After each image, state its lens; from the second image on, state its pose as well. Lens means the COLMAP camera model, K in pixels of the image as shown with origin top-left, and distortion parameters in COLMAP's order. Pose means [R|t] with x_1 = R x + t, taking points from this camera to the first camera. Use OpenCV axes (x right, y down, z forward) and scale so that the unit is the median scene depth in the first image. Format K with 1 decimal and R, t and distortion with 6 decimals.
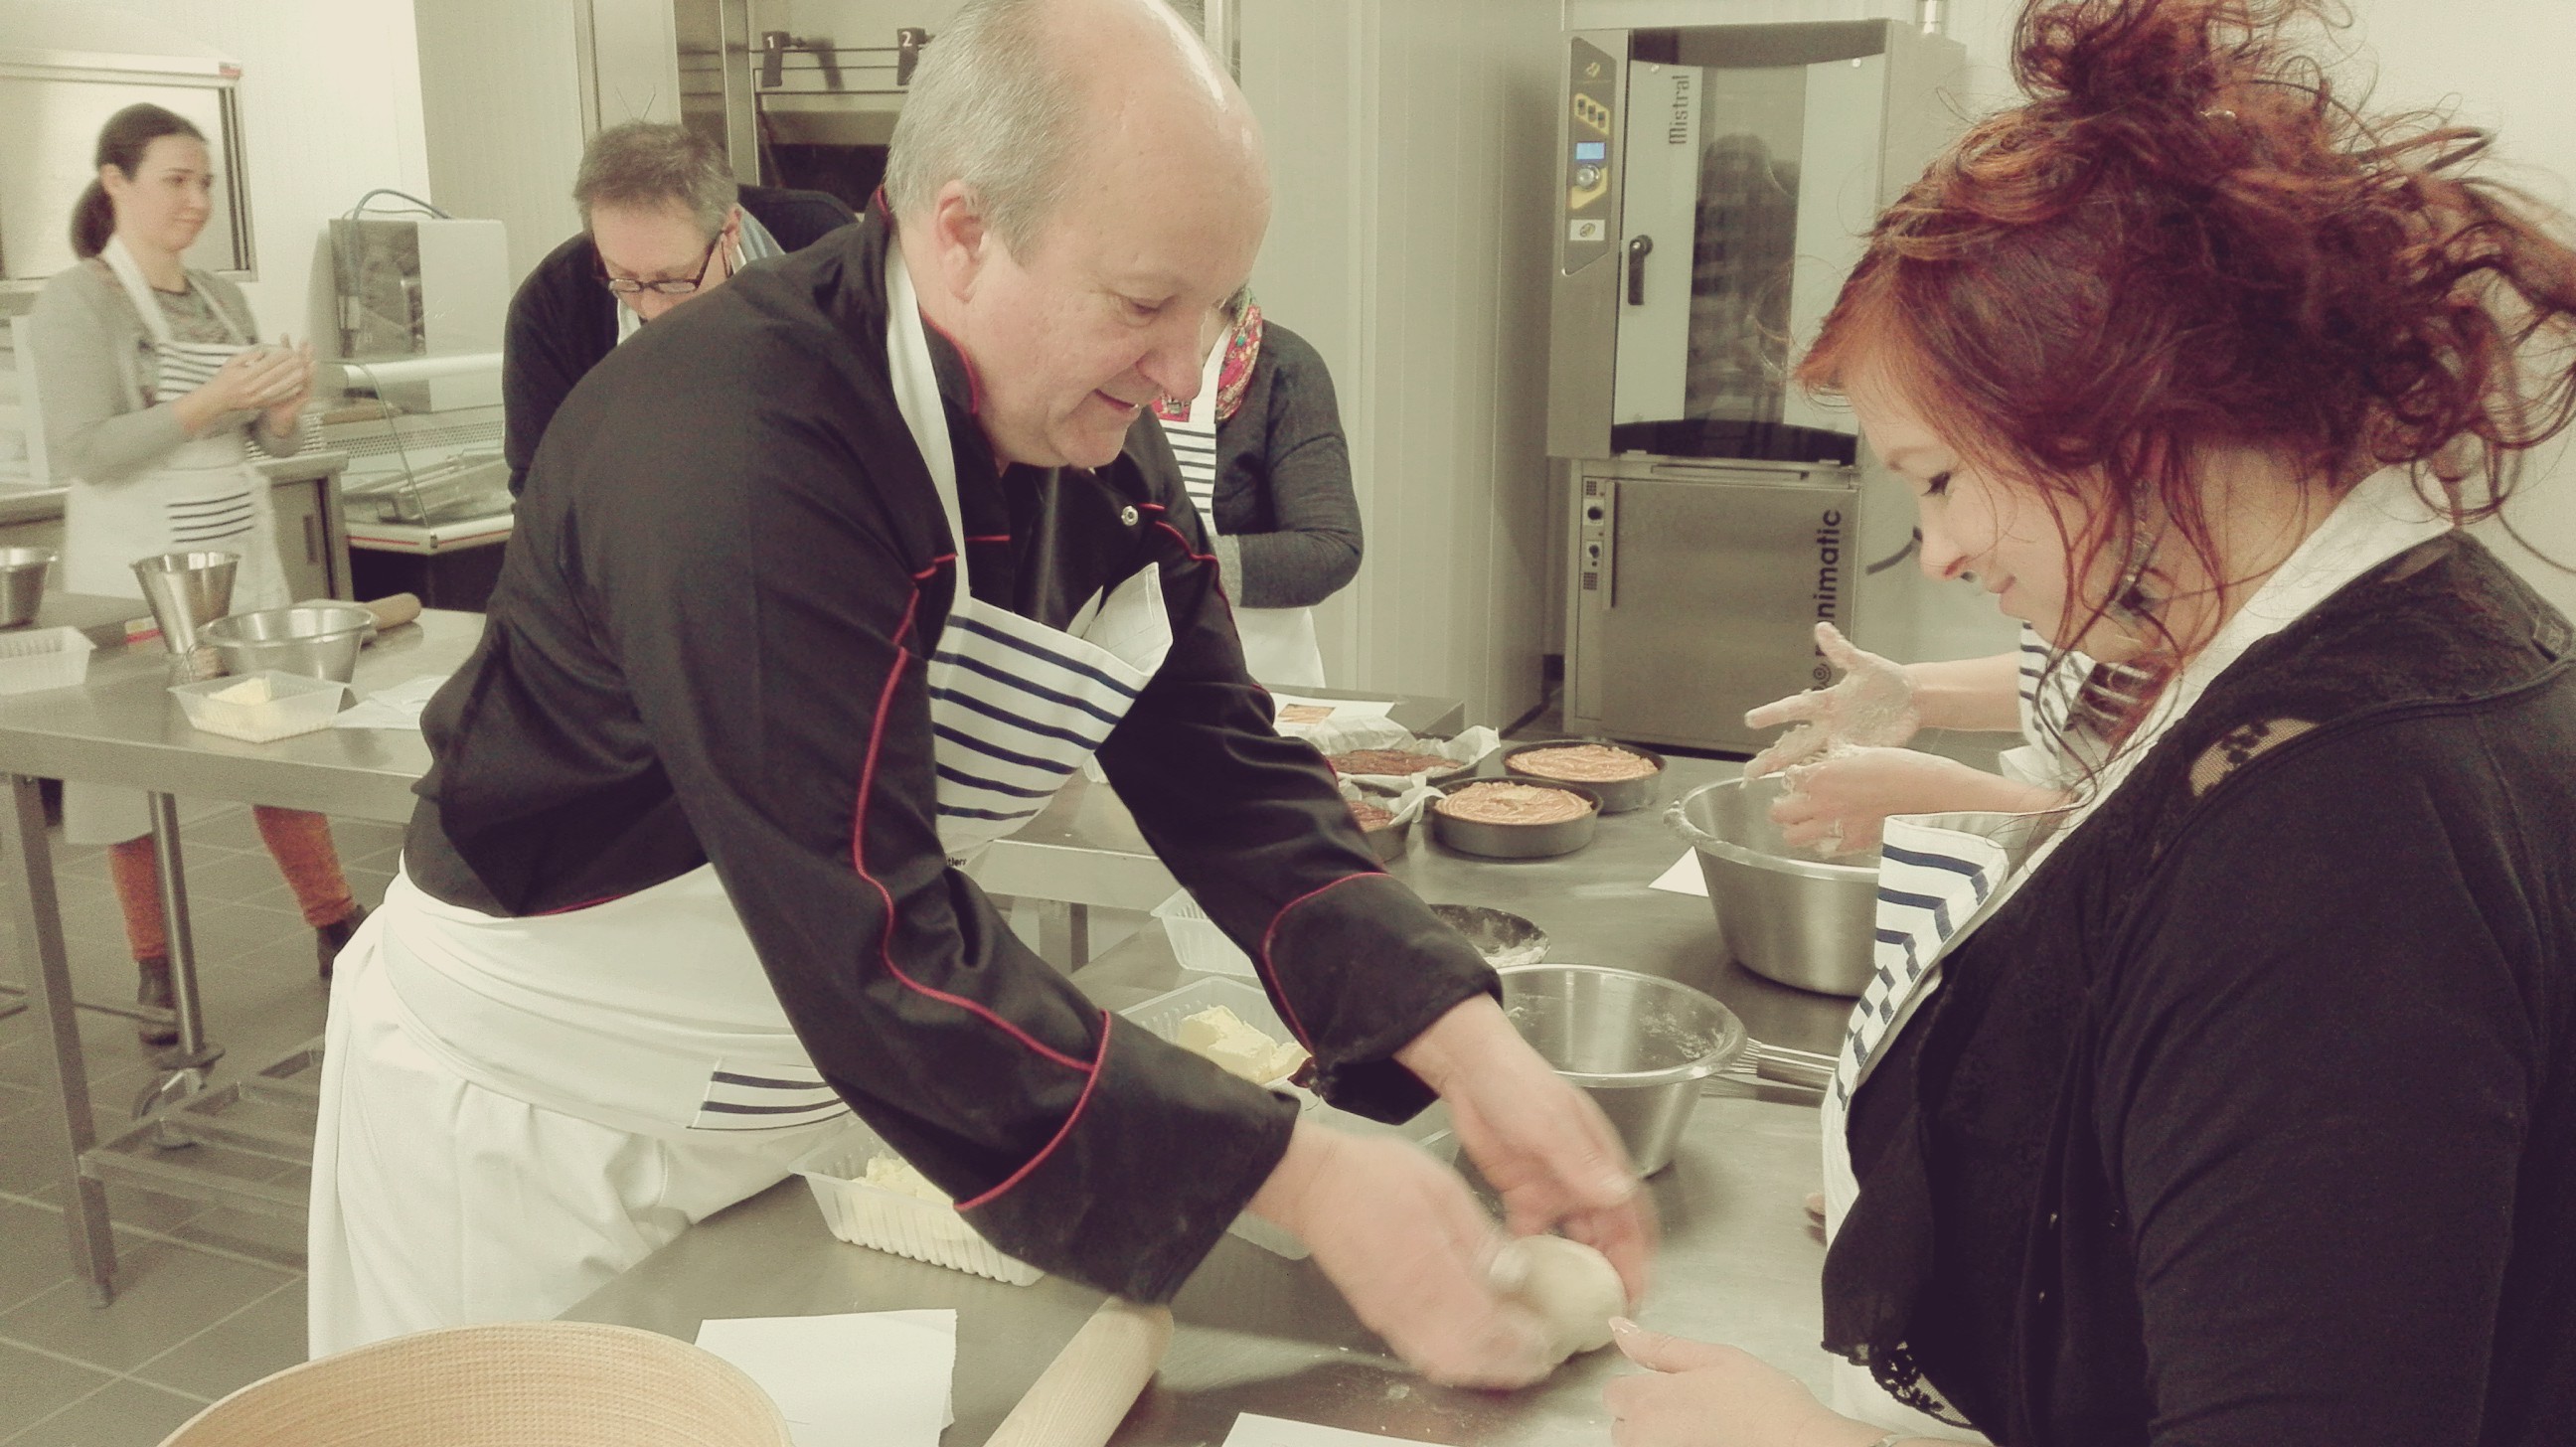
lens RADIAL K [[2131.0, 0, 1288.0], [0, 2131.0, 723.5], [0, 0, 1]] dist [0.182518, -0.400453]
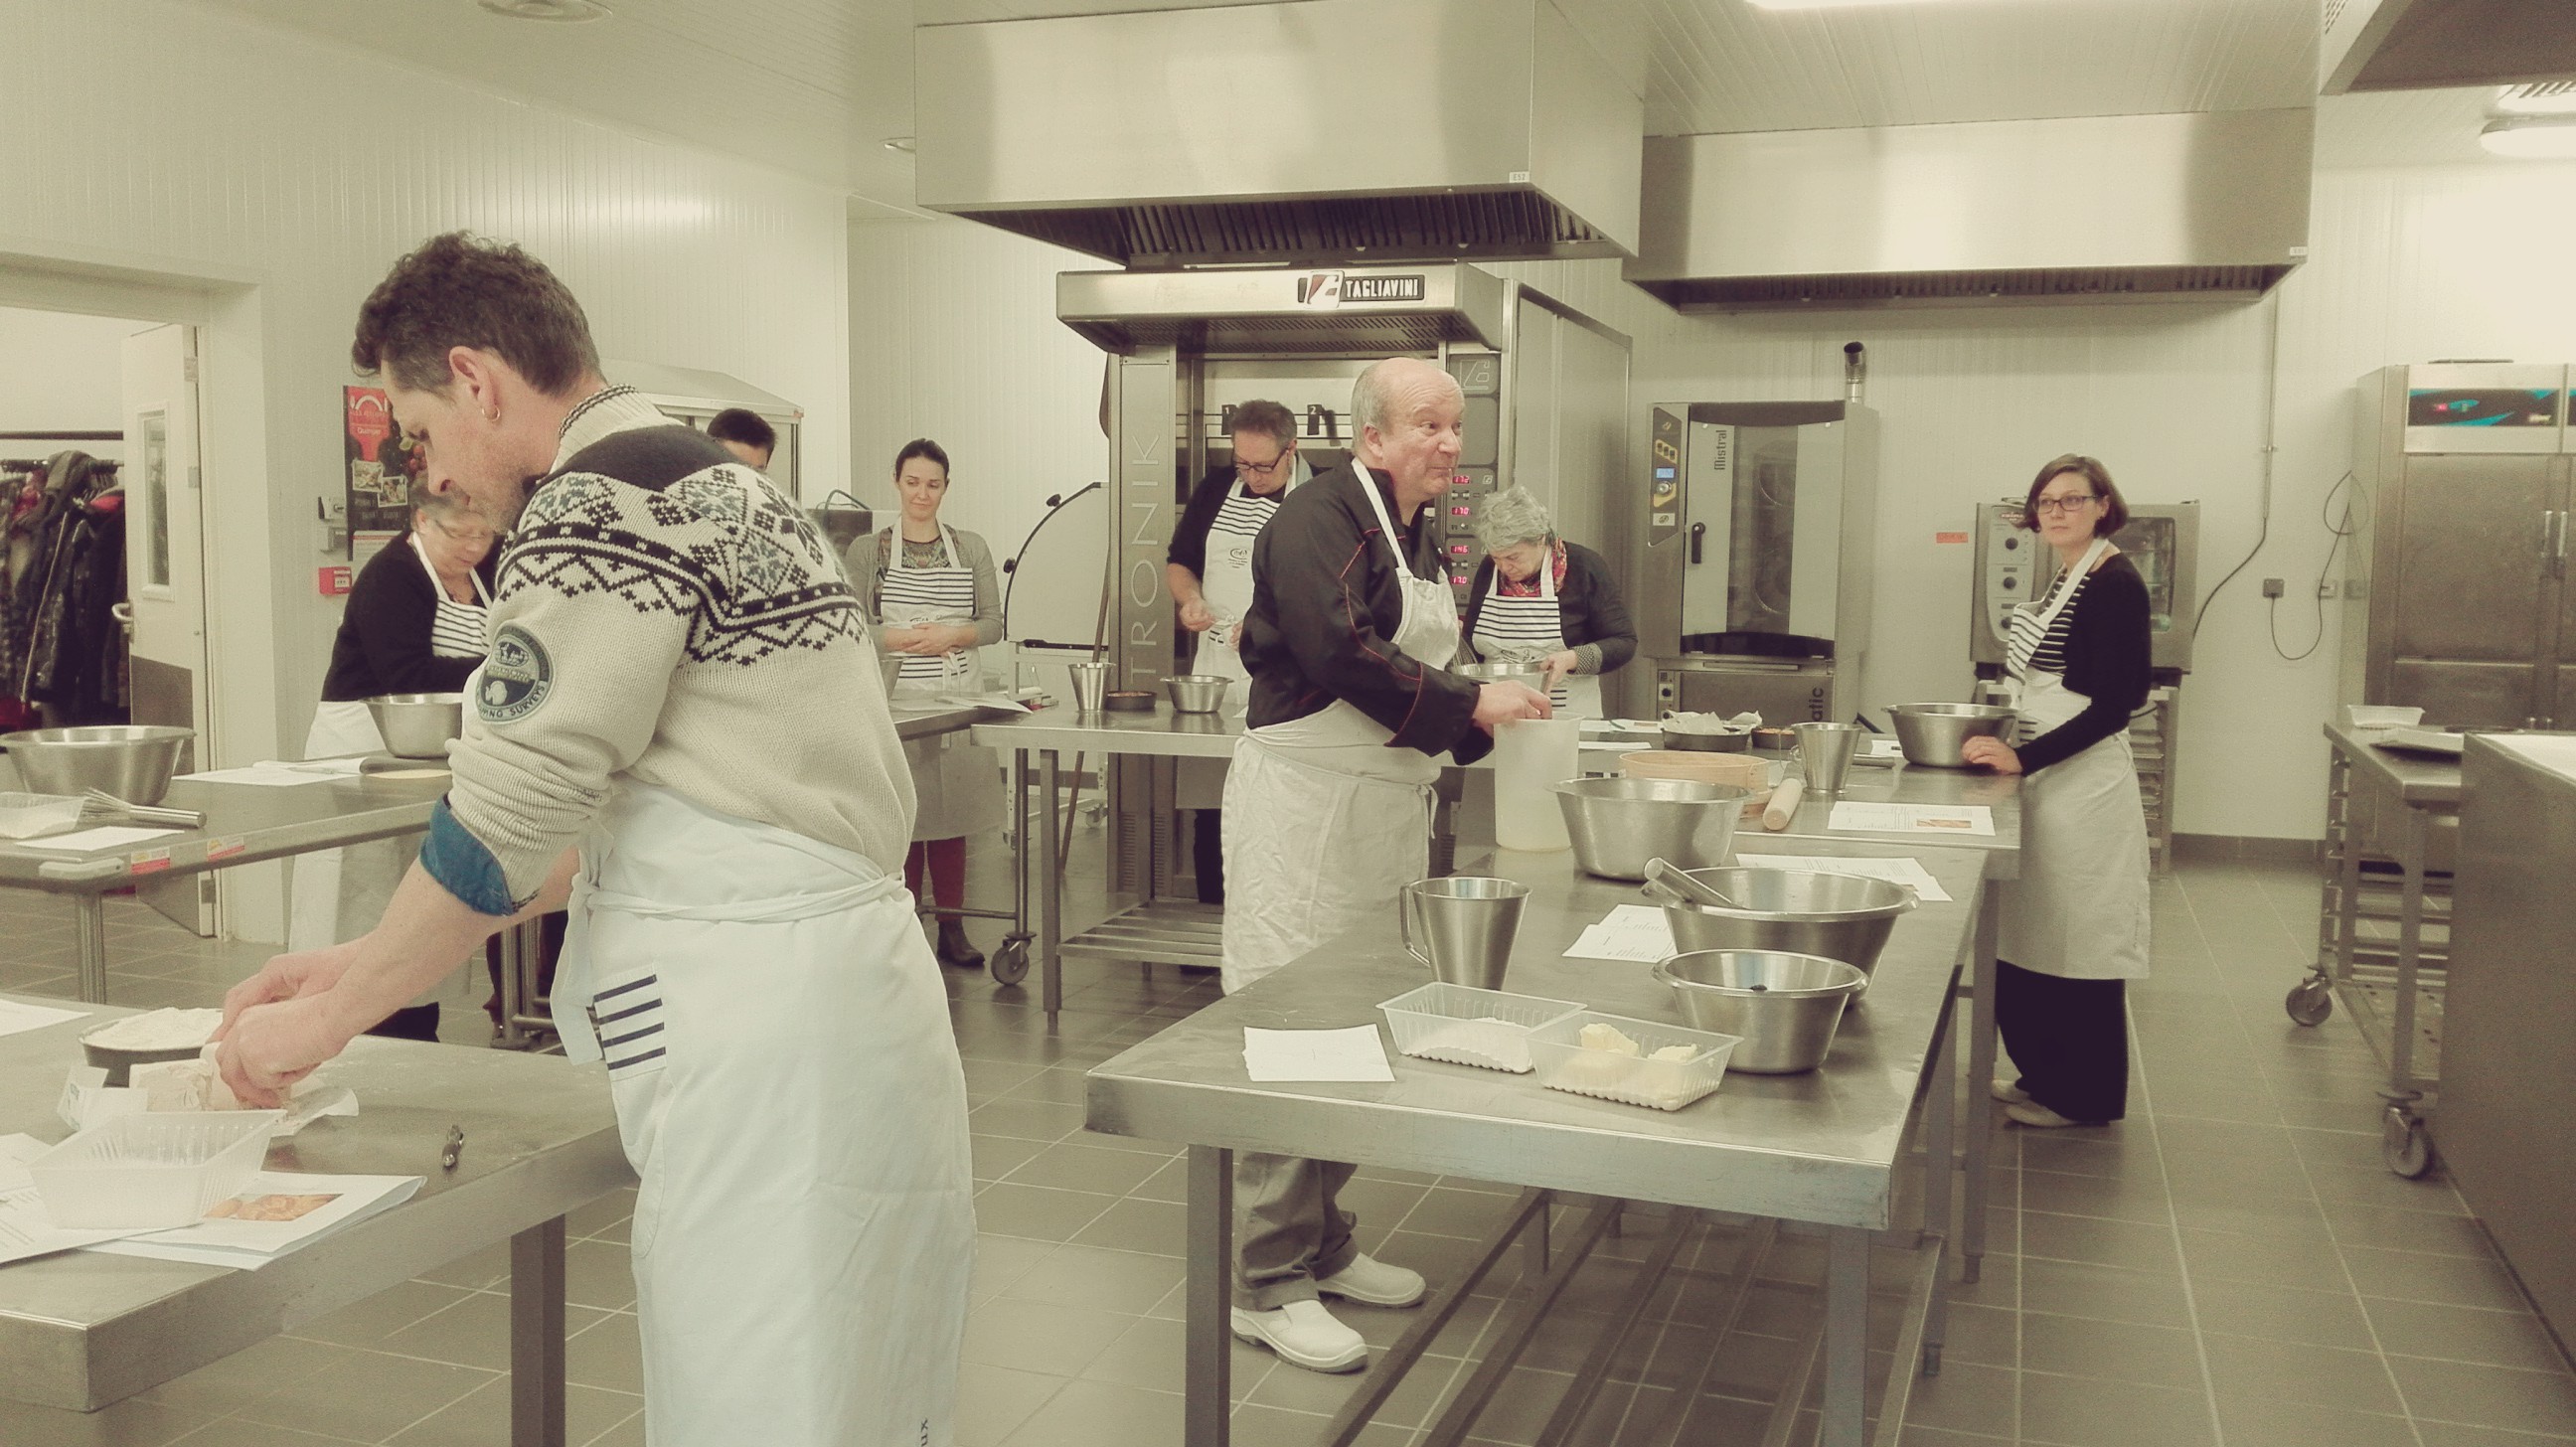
lens RADIAL K [[2131.0, 0, 1288.0], [0, 2131.0, 723.5], [0, 0, 1]] dist [0.182518, -0.400453]
pose [[0.996671, 0.002302, 0.081491, -0.283263], [0.008489, 0.991236, -0.131827, 0.140426], [-0.081081, 0.132080, 0.987917, -0.579672]]
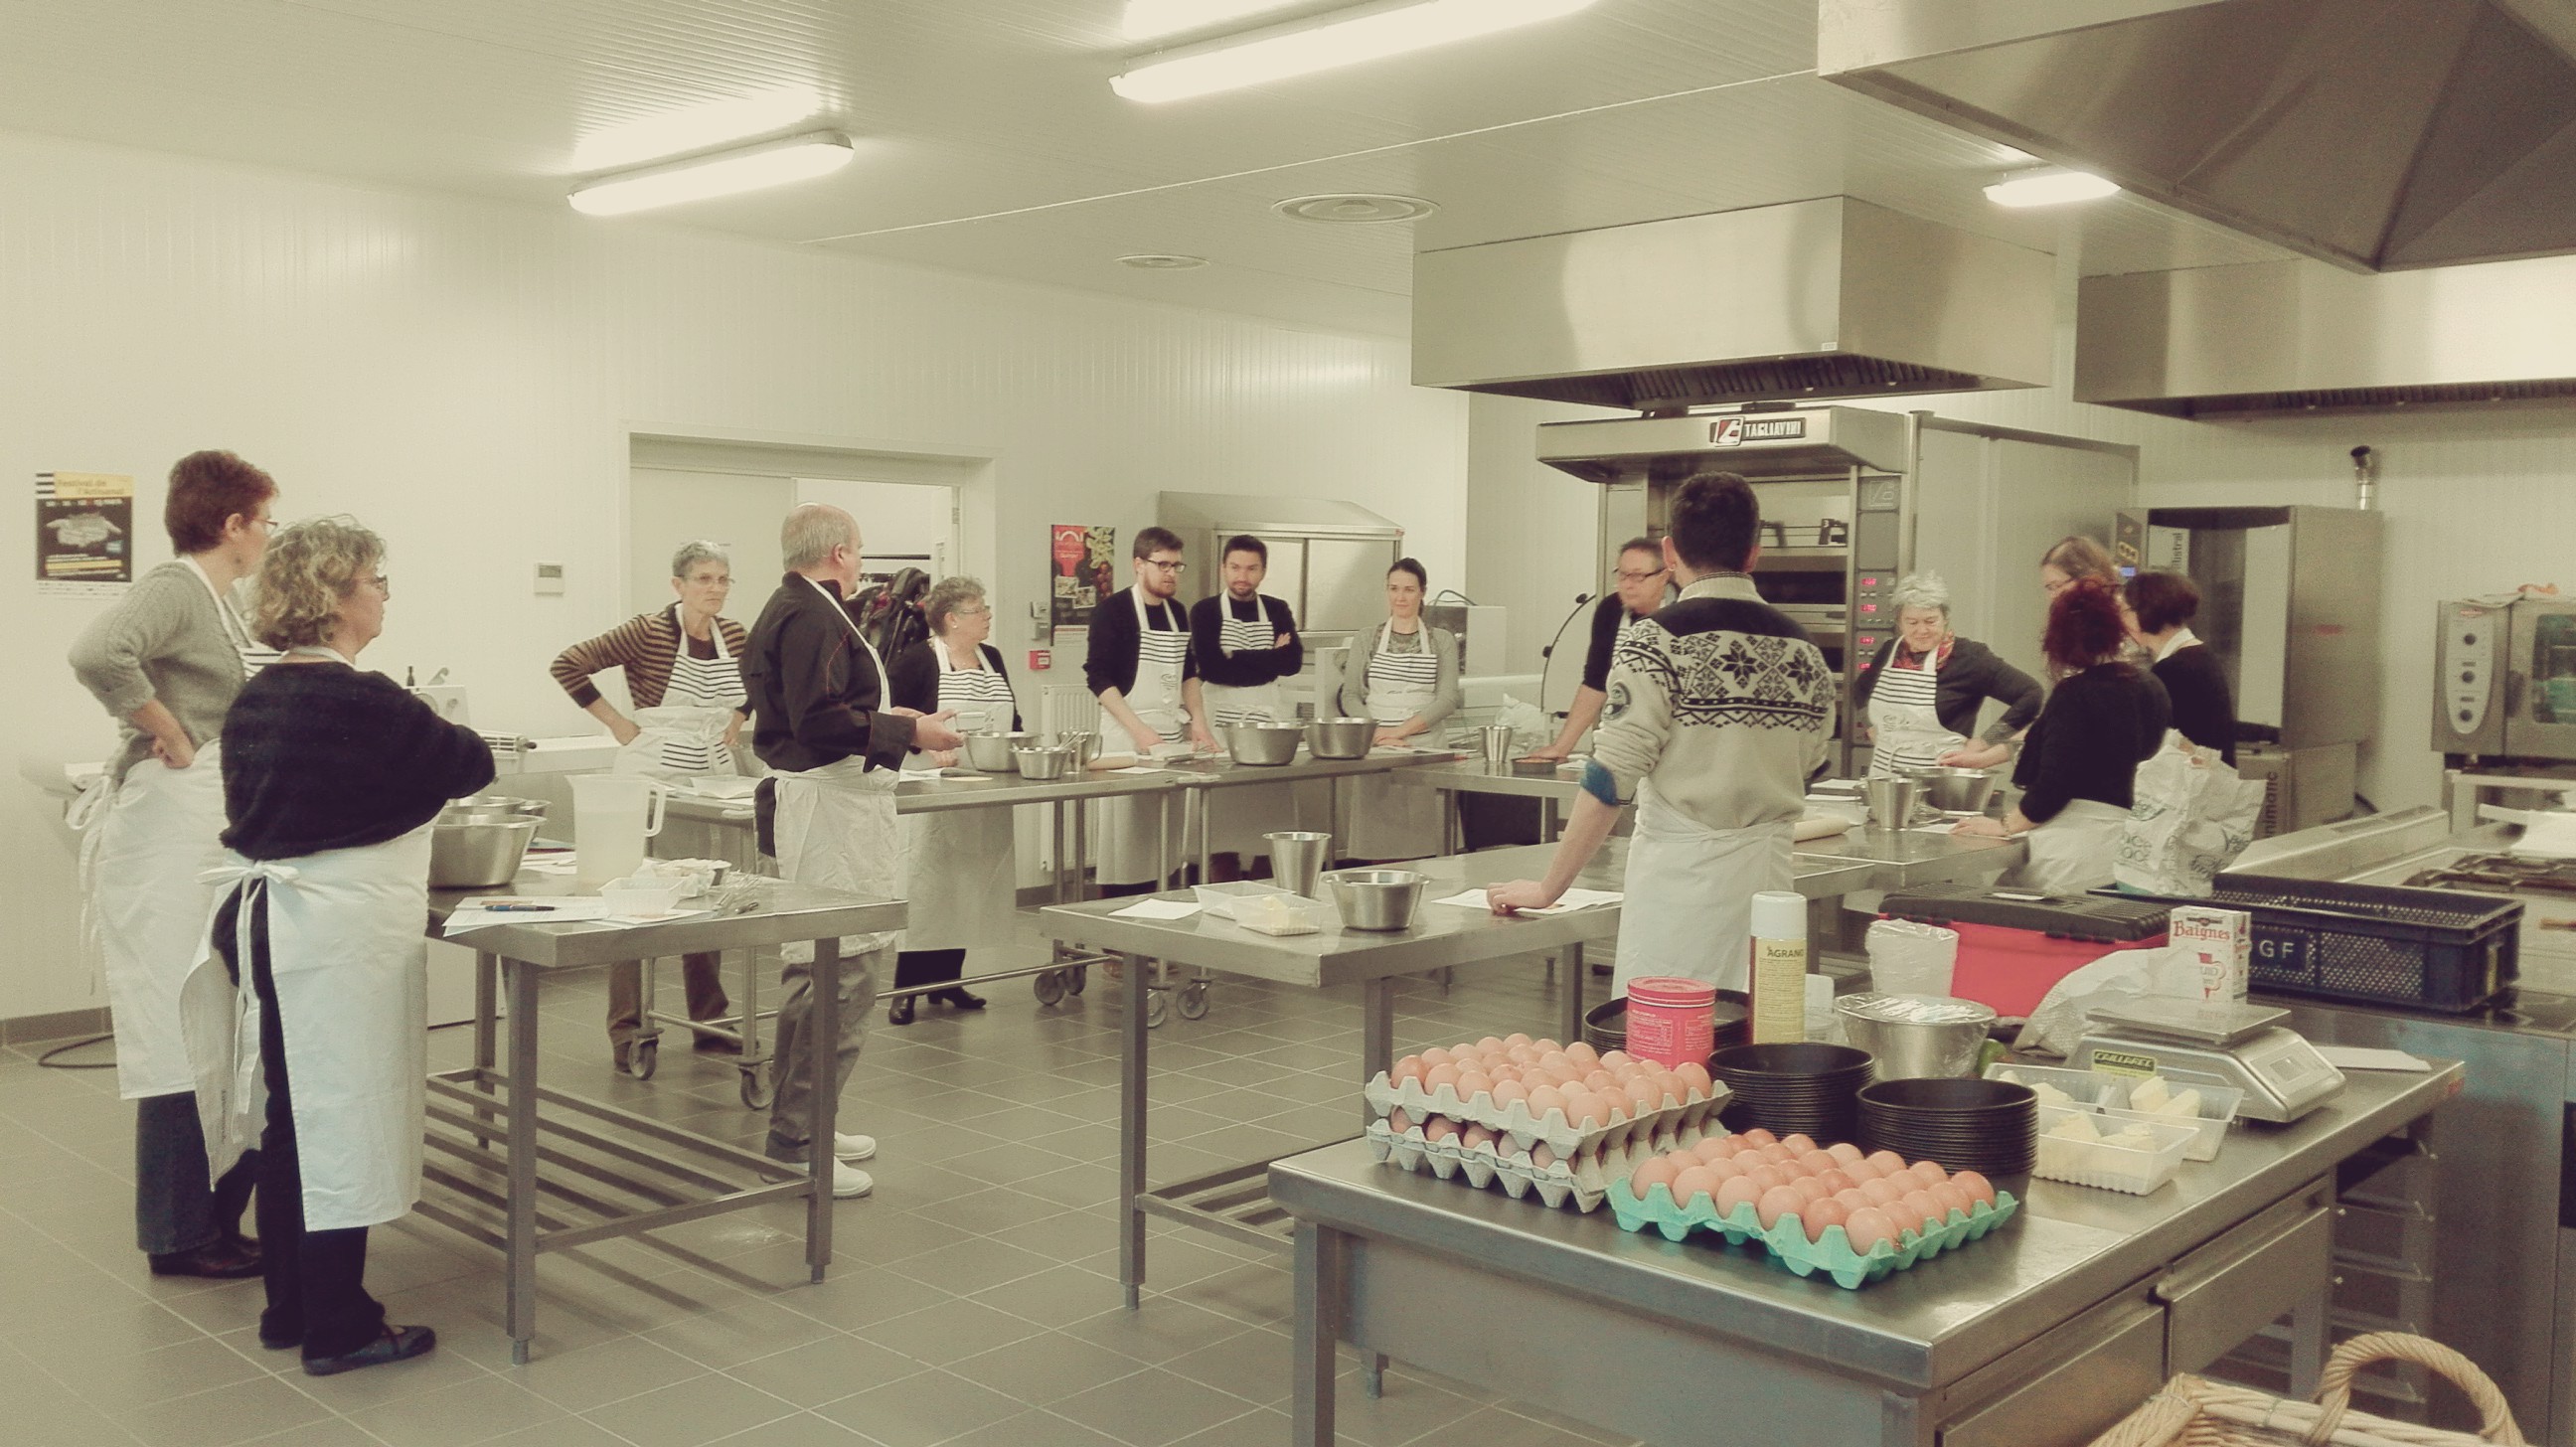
lens RADIAL K [[2131.0, 0, 1288.0], [0, 2131.0, 723.5], [0, 0, 1]] dist [0.182518, -0.400453]
pose [[0.944203, 0.027882, -0.328181, 0.076448], [-0.082839, 0.984484, -0.154691, 0.203445], [0.318776, 0.173246, 0.931862, -0.912317]]
